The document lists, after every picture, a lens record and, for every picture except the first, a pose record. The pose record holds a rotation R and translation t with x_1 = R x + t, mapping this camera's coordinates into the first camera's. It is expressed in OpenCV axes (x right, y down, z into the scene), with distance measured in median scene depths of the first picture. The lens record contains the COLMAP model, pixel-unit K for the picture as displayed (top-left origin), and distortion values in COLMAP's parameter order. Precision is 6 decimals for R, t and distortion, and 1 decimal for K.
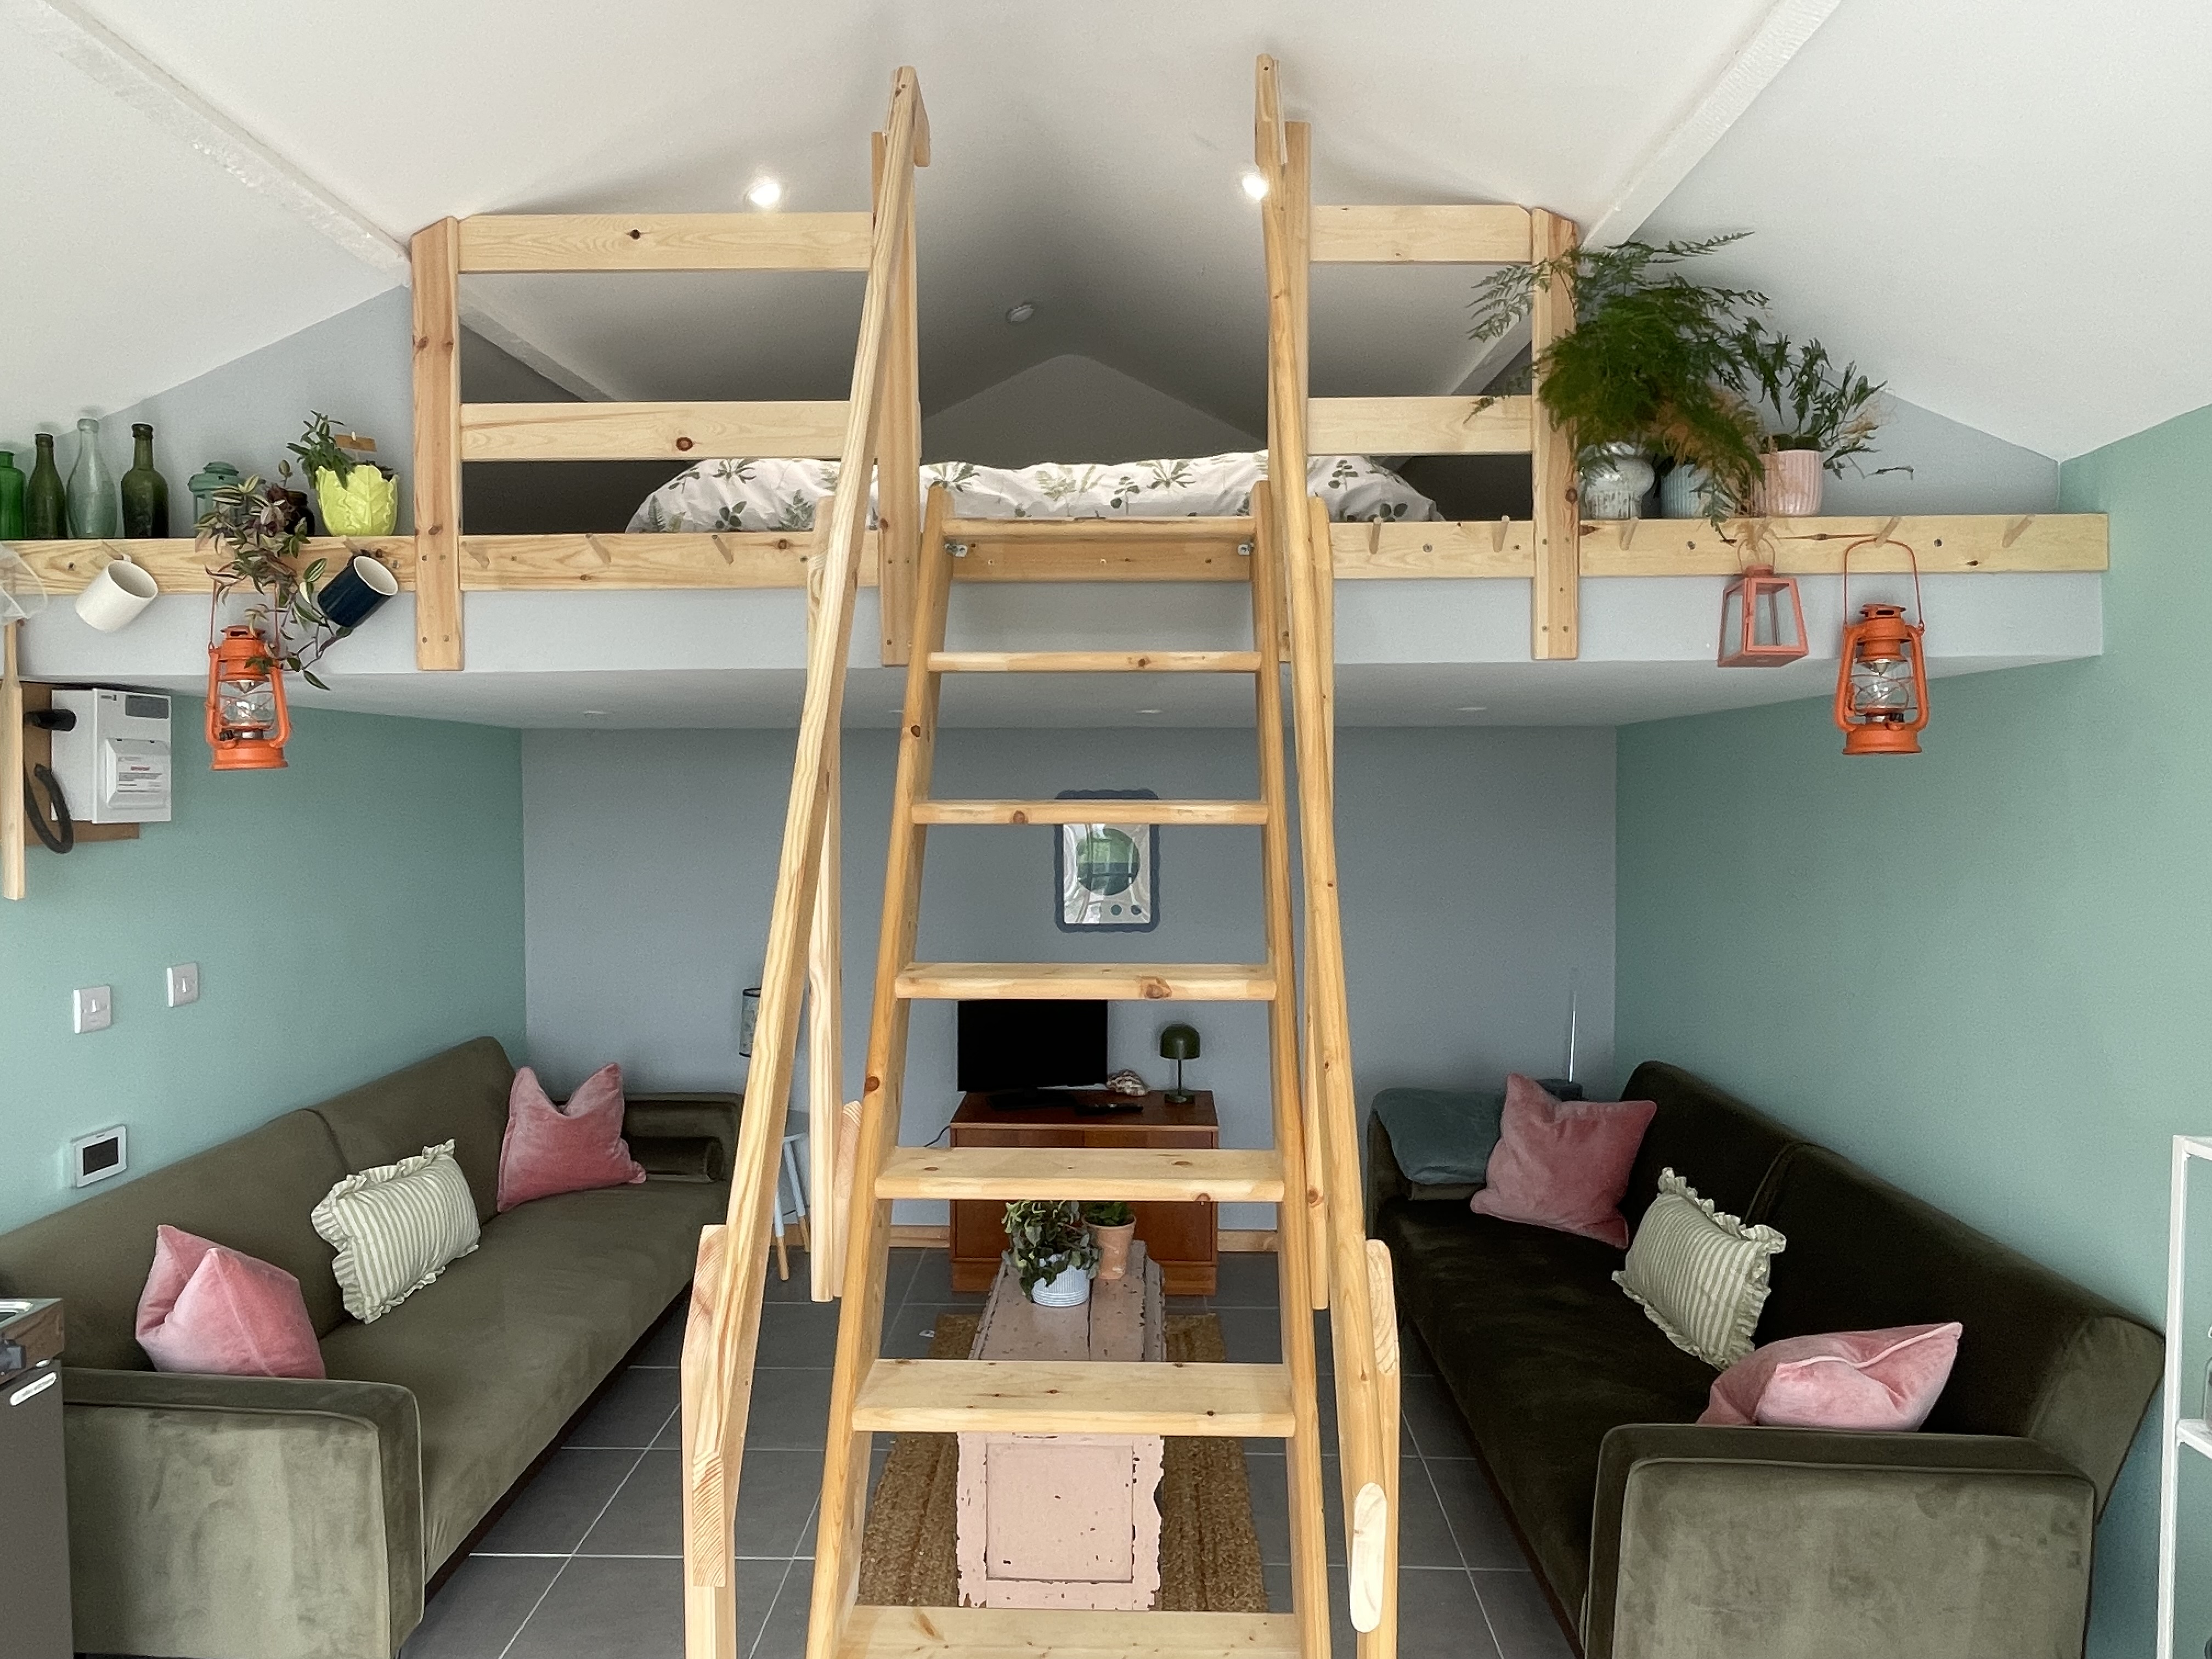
lens RADIAL K [[1407.6, 0, 1103.8], [0, 1407.6, 814.7], [0, 0, 1]] dist [-0.000618, -0.004318]
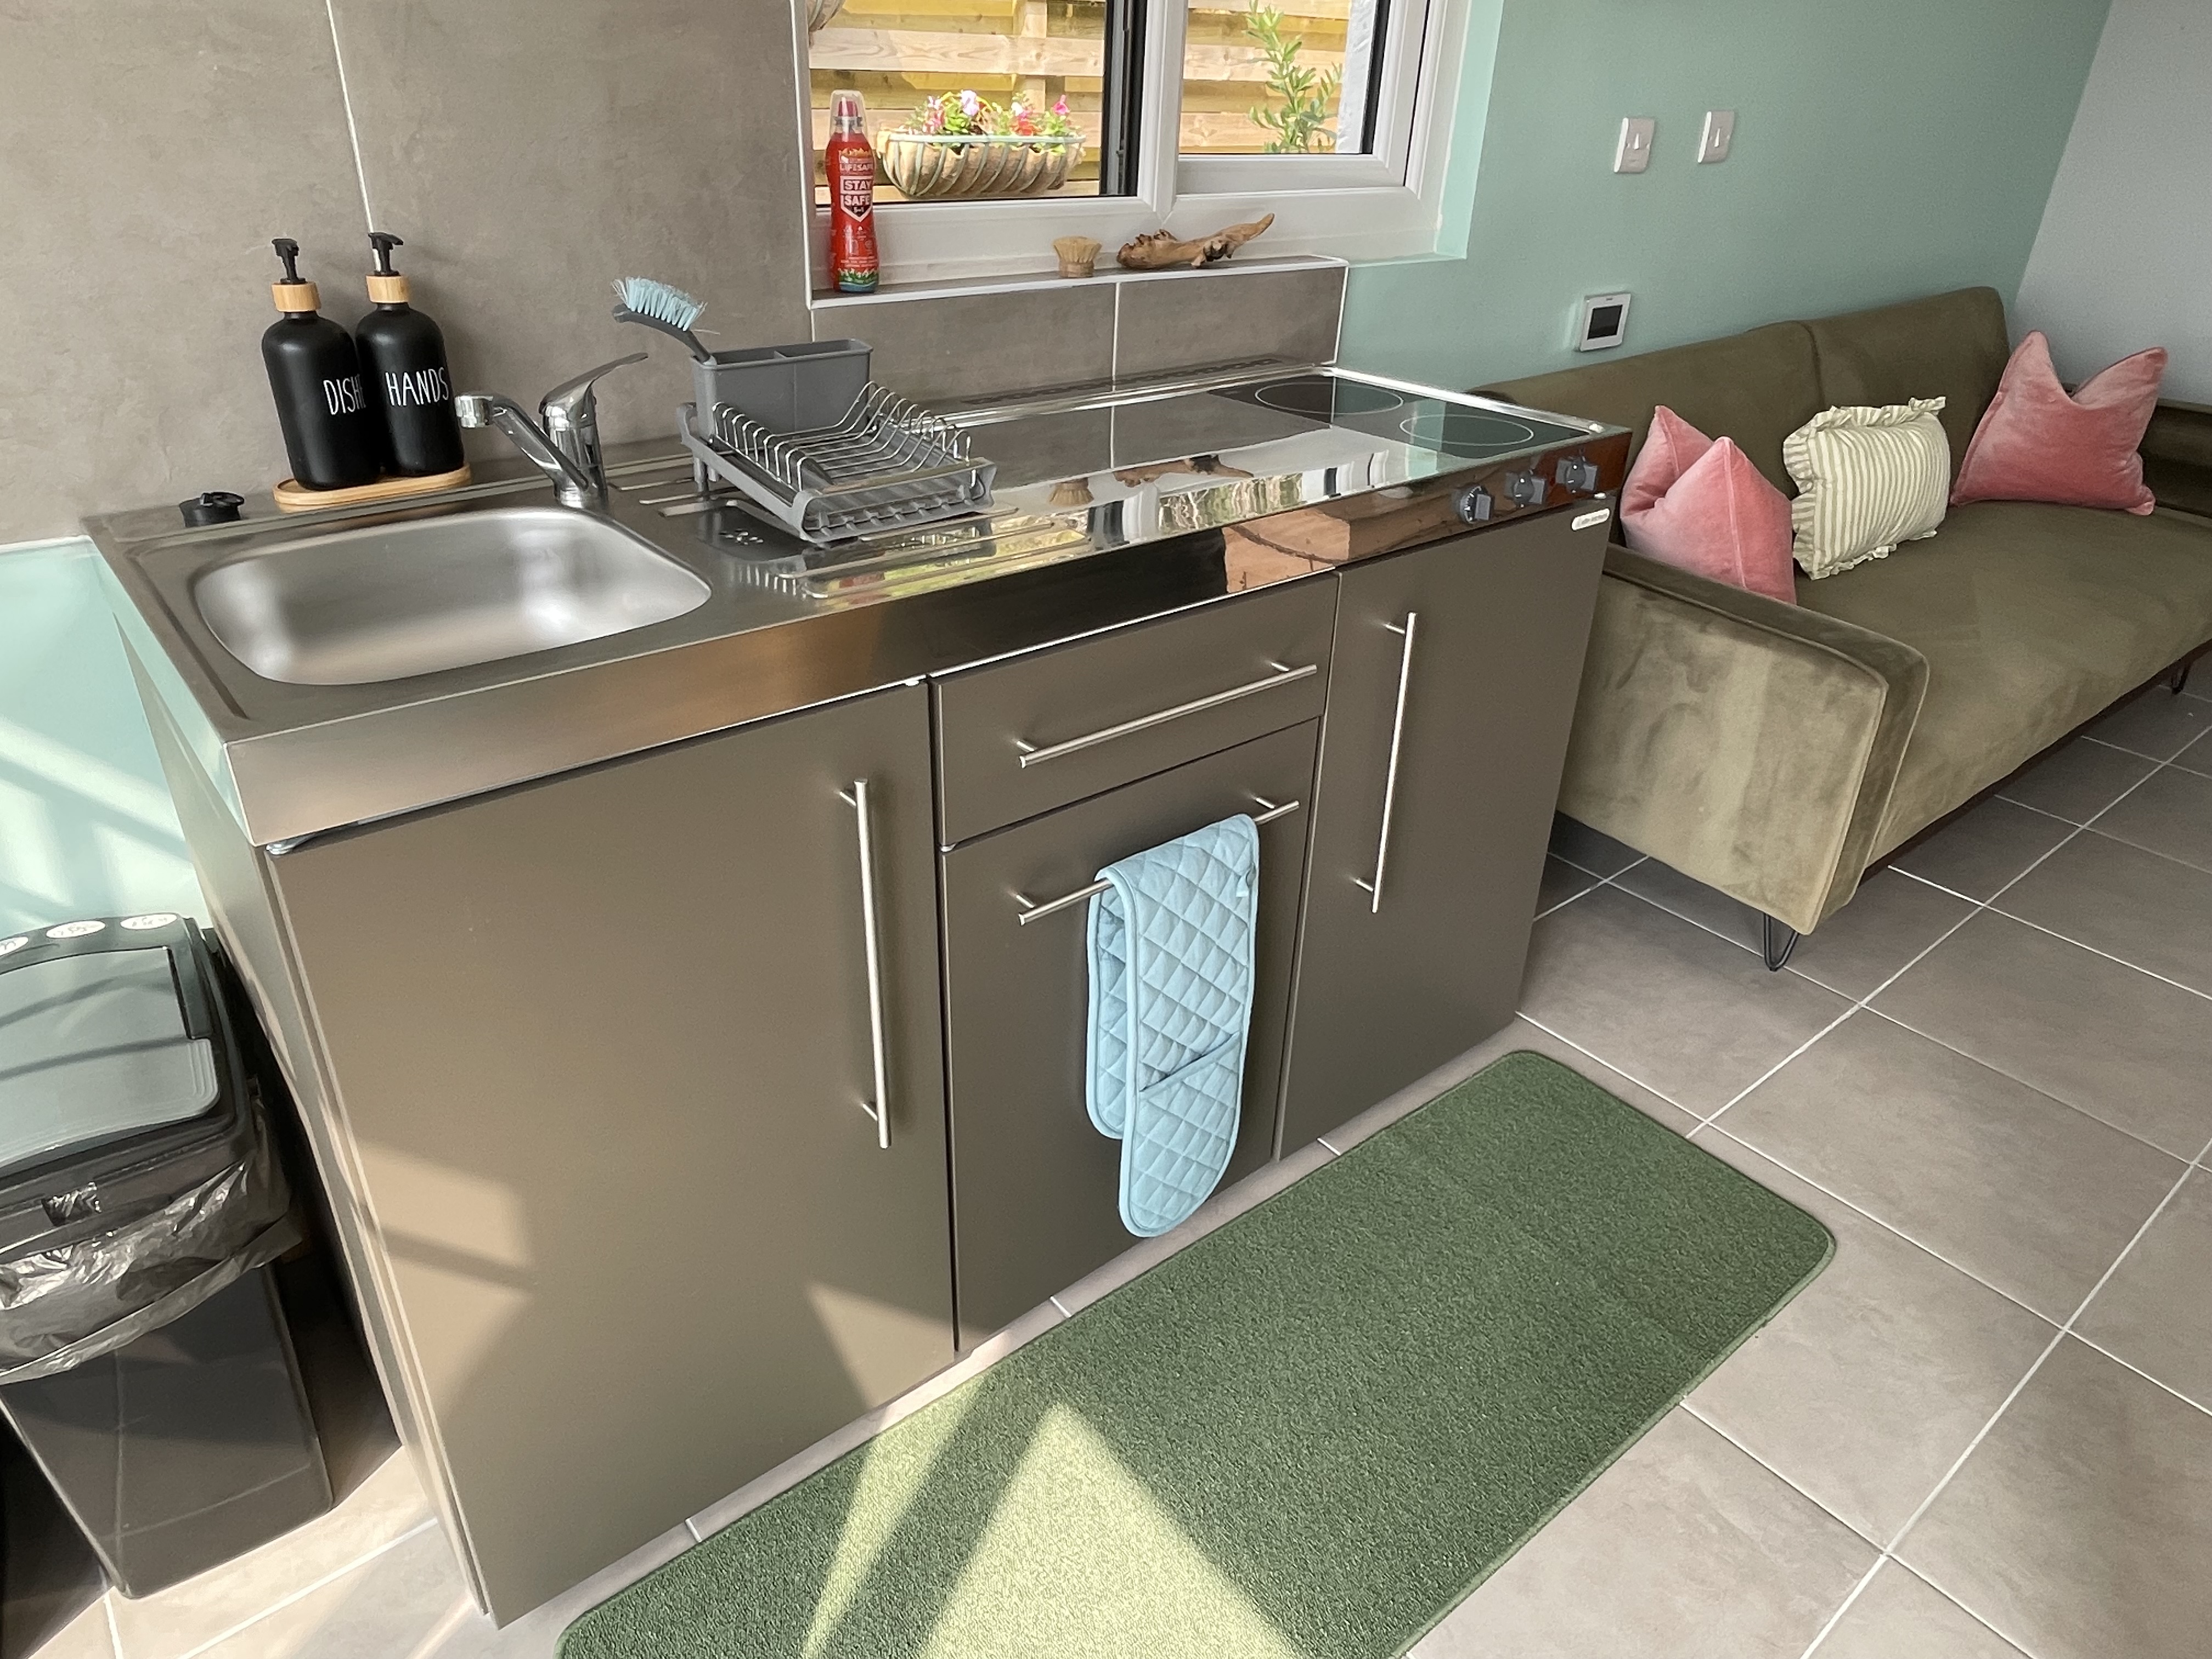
lens RADIAL K [[1407.6, 0, 1106.8], [0, 1407.6, 828.1], [0, 0, 1]] dist [-0.000618, -0.004318]
pose [[0.654903, 0.391134, -0.646619, -0.196915], [-0.052387, 0.877080, 0.477479, 0.108711], [0.753895, -0.278828, 0.594892, 0.106779]]
